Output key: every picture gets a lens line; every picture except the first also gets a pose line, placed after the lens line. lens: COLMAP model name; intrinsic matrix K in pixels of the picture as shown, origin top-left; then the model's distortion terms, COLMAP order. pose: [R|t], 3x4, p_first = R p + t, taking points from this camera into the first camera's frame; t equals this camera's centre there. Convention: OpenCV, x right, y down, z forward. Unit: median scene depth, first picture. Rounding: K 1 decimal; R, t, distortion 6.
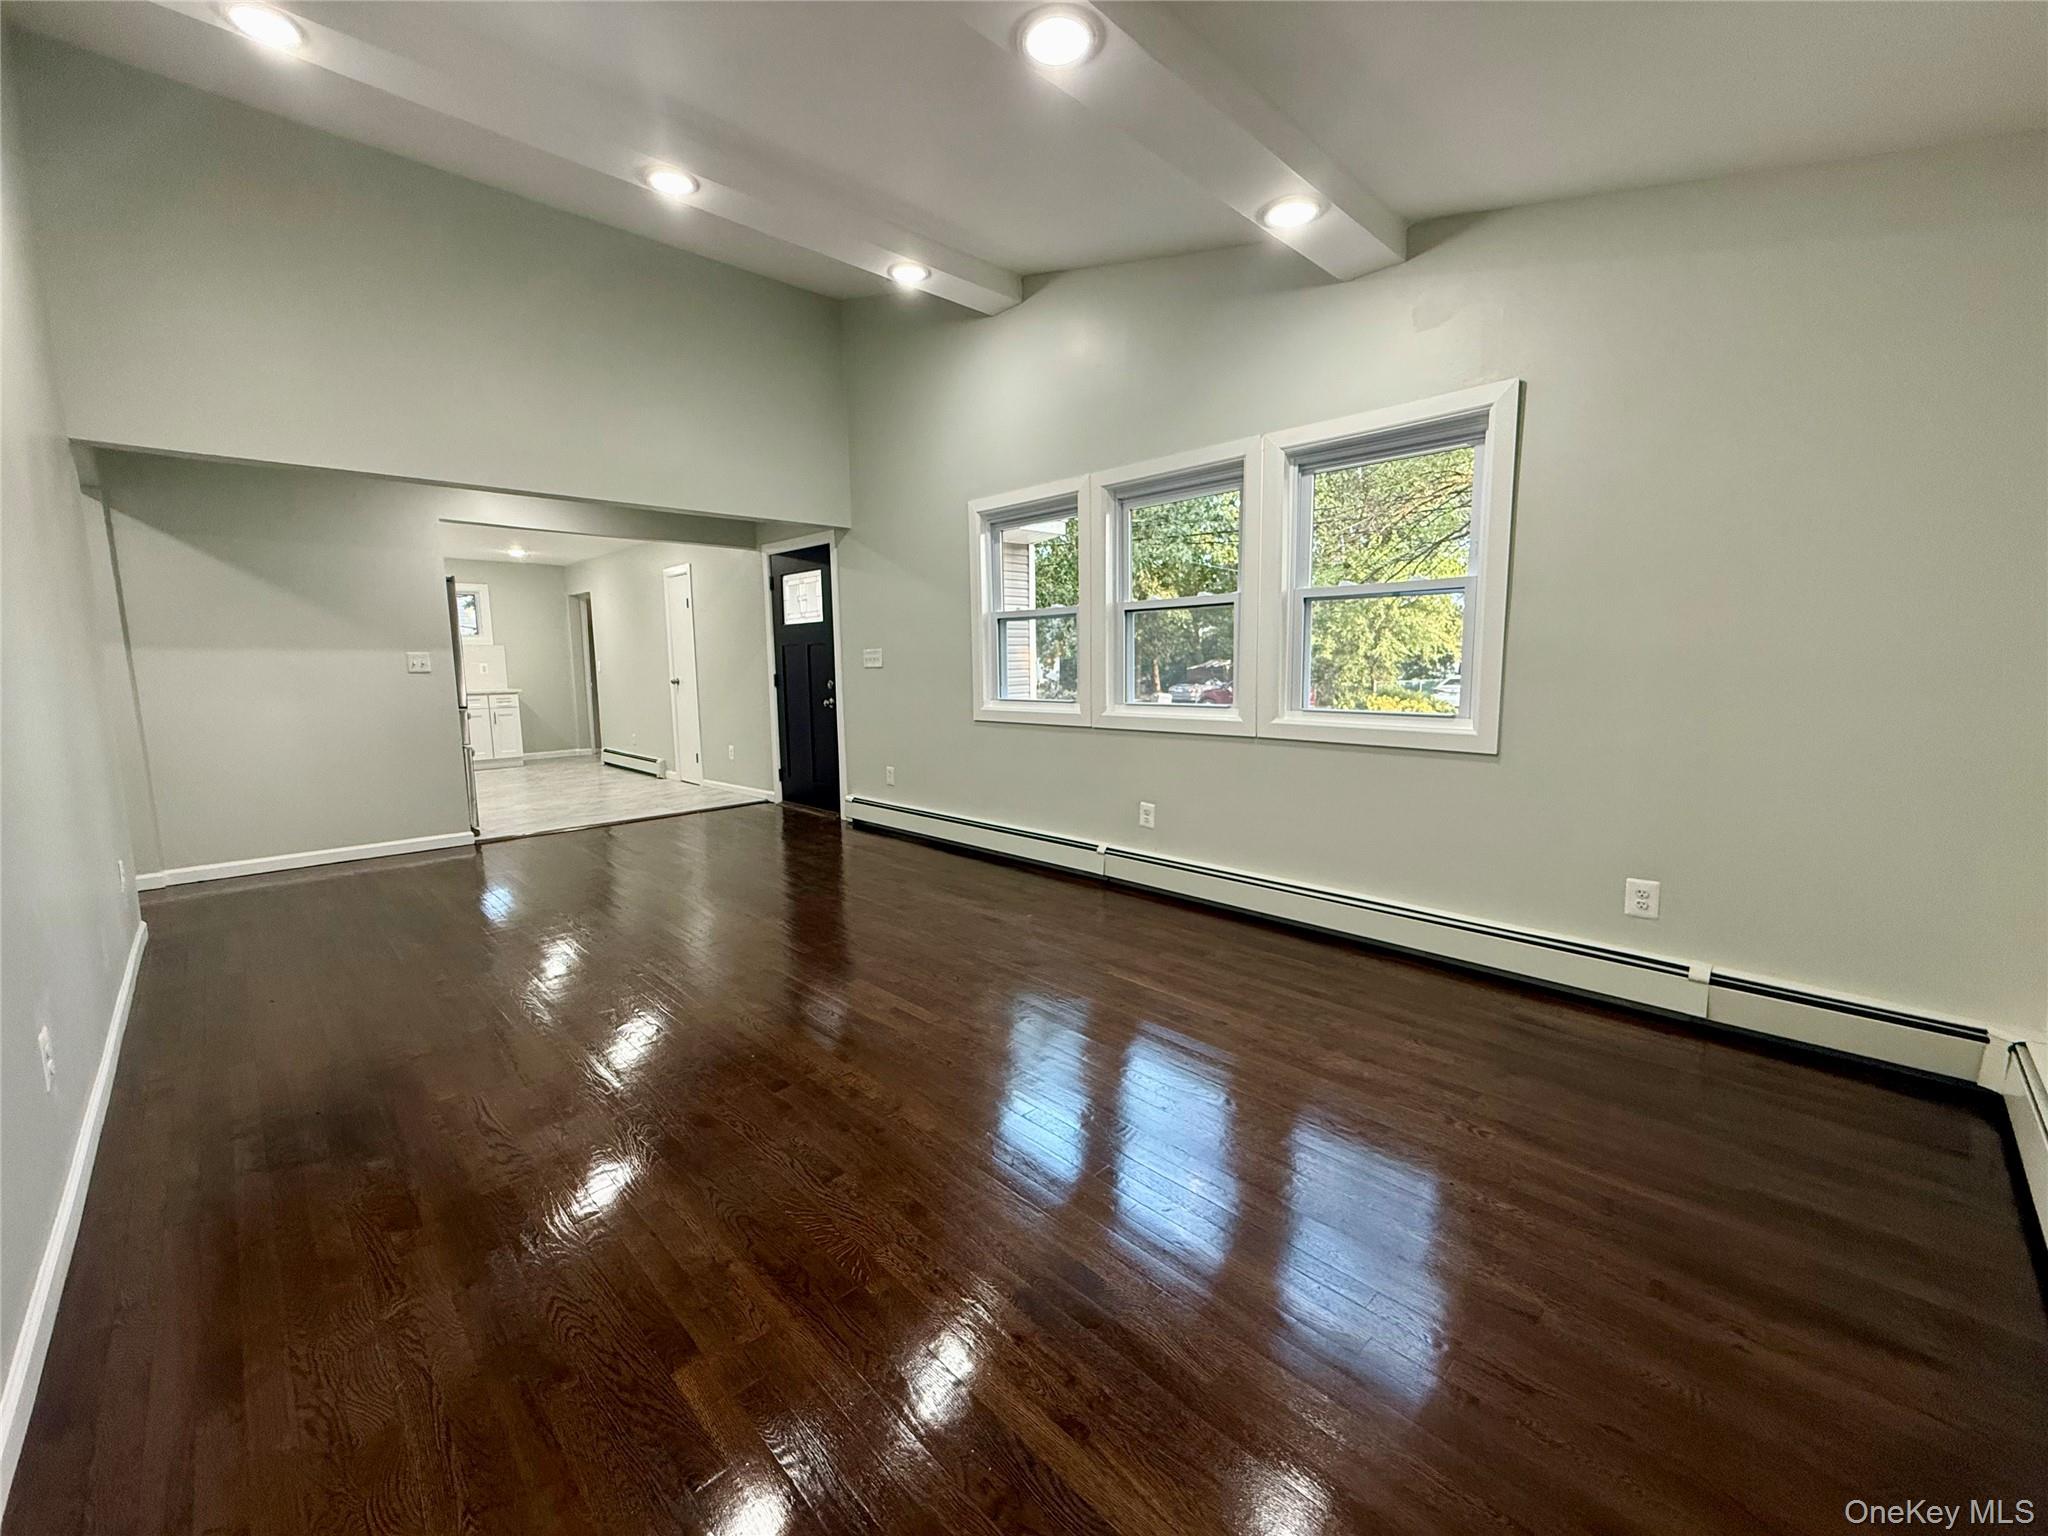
lens RADIAL K [[815.7, 0, 1018.0], [0, 815.7, 773.7], [0, 0, 1]] dist [0.000531, 0.000410]
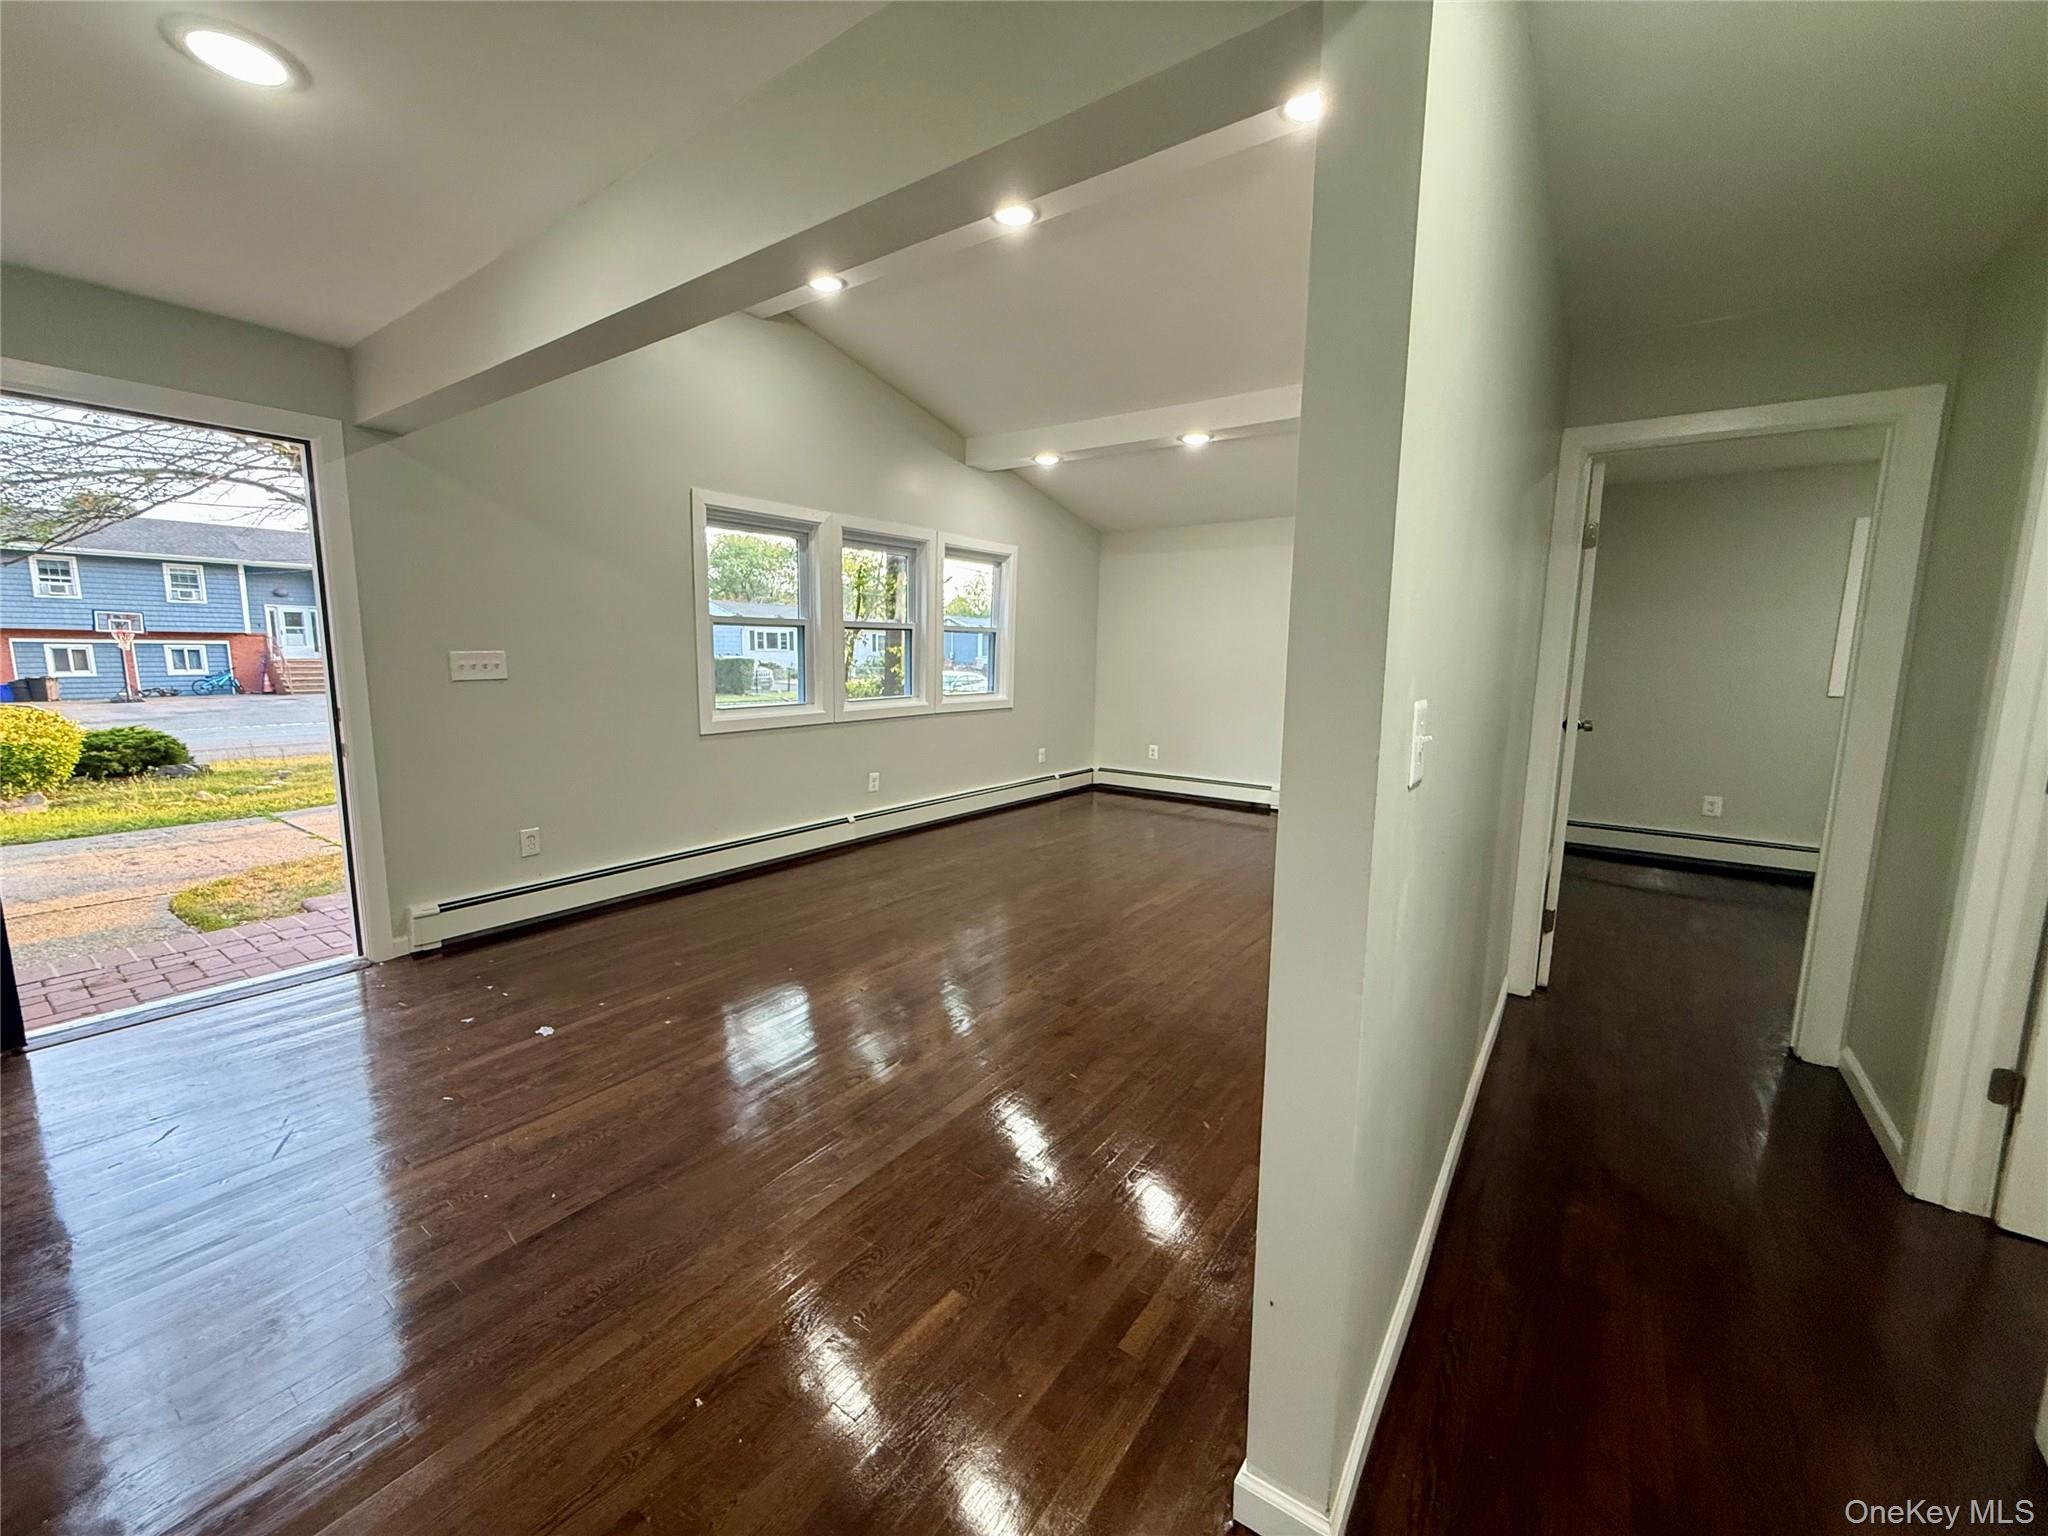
lens RADIAL K [[815.7, 0, 1012.8], [0, 815.7, 763.4], [0, 0, 1]] dist [0.000531, 0.000410]
pose [[-0.157541, -0.132586, 0.978571, -1.056721], [0.125056, 0.980289, 0.152952, -0.138504], [-0.979562, 0.146472, -0.137855, 0.859037]]
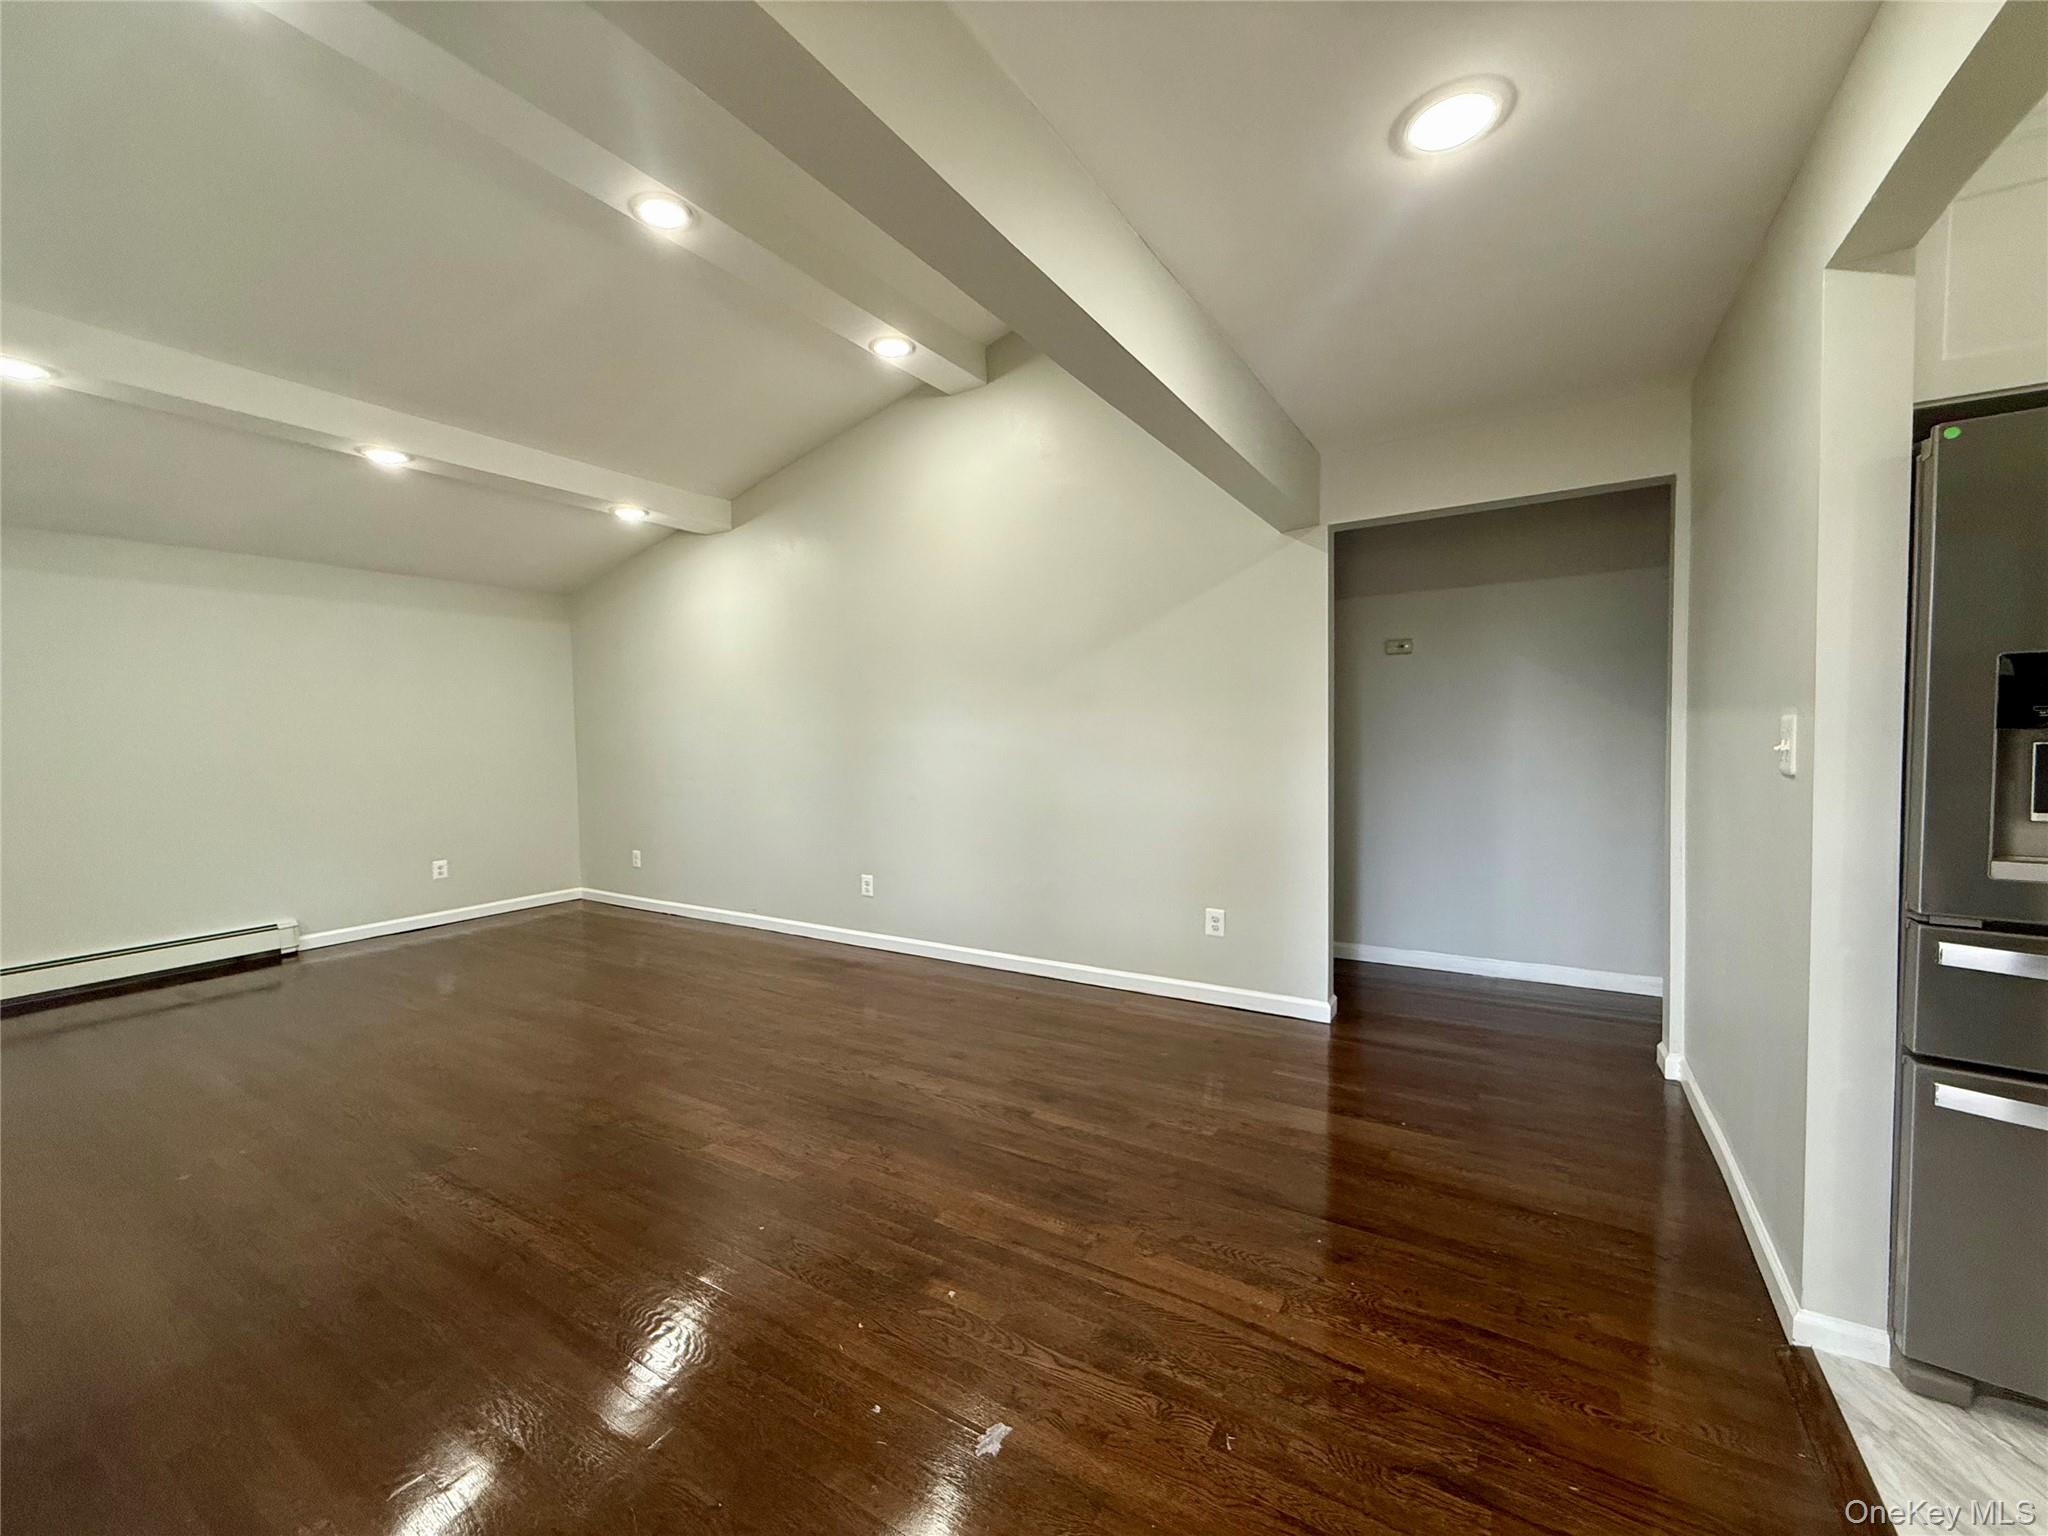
lens RADIAL K [[815.7, 0, 1016.0], [0, 815.7, 760.1], [0, 0, 1]] dist [0.000531, 0.000410]
pose [[-0.972382, 0.035866, -0.230624, -0.388712], [-0.004814, 0.984830, 0.173456, -0.210108], [0.233346, 0.169775, -0.957458, 1.399910]]
